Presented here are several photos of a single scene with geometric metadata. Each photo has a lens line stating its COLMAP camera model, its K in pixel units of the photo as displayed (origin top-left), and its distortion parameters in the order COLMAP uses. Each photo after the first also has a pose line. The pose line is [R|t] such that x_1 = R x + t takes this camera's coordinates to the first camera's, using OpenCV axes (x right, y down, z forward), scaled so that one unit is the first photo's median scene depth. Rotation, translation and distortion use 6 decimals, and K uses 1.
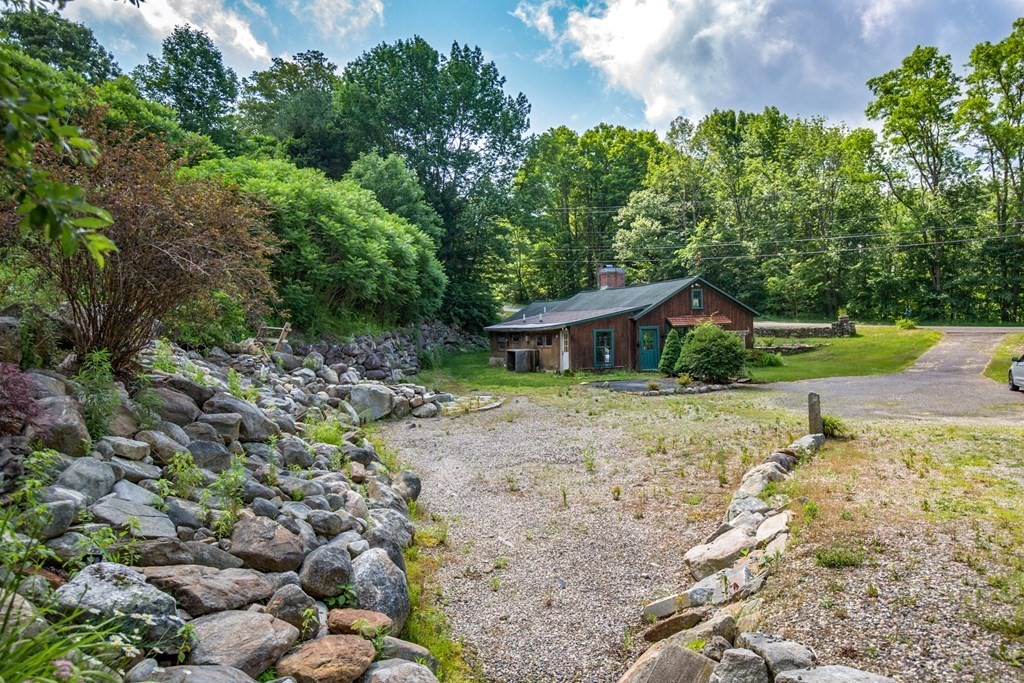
lens RADIAL K [[703.4, 0, 512.5], [0, 703.4, 341.7], [0, 0, 1]] dist [0.013154, -0.001469]
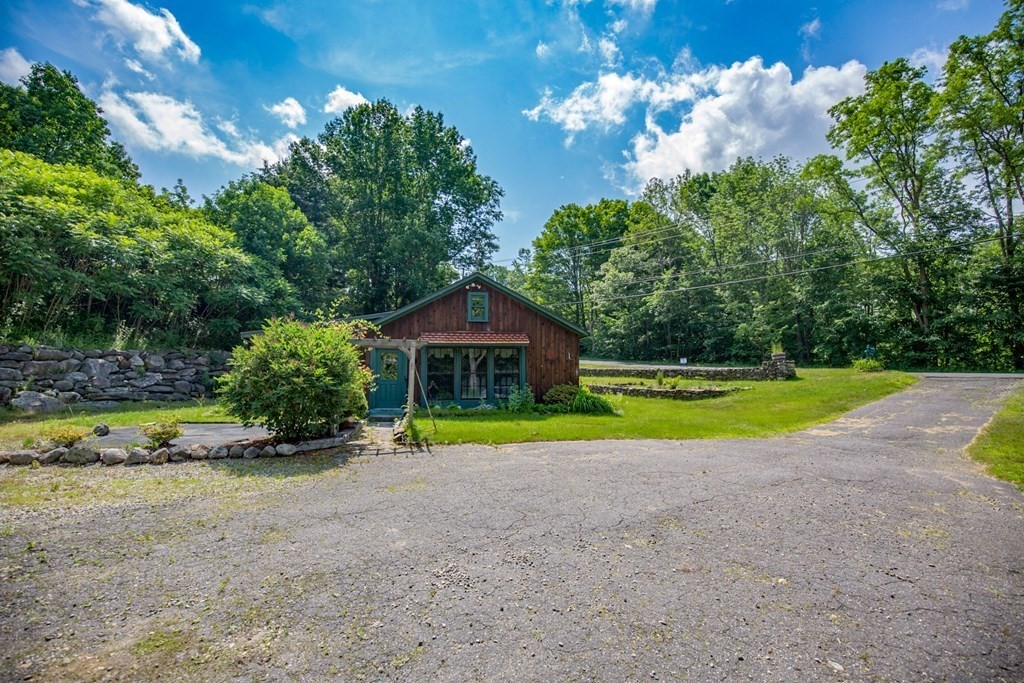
lens RADIAL K [[477.8, 0, 512.4], [0, 477.8, 346.7], [0, 0, 1]] dist [-0.038214, 0.008003]
pose [[0.974953, 0.013078, -0.222026, 0.243306], [-0.033032, 0.995713, -0.086400, 0.008667], [0.219944, 0.091570, 0.971205, 0.351398]]
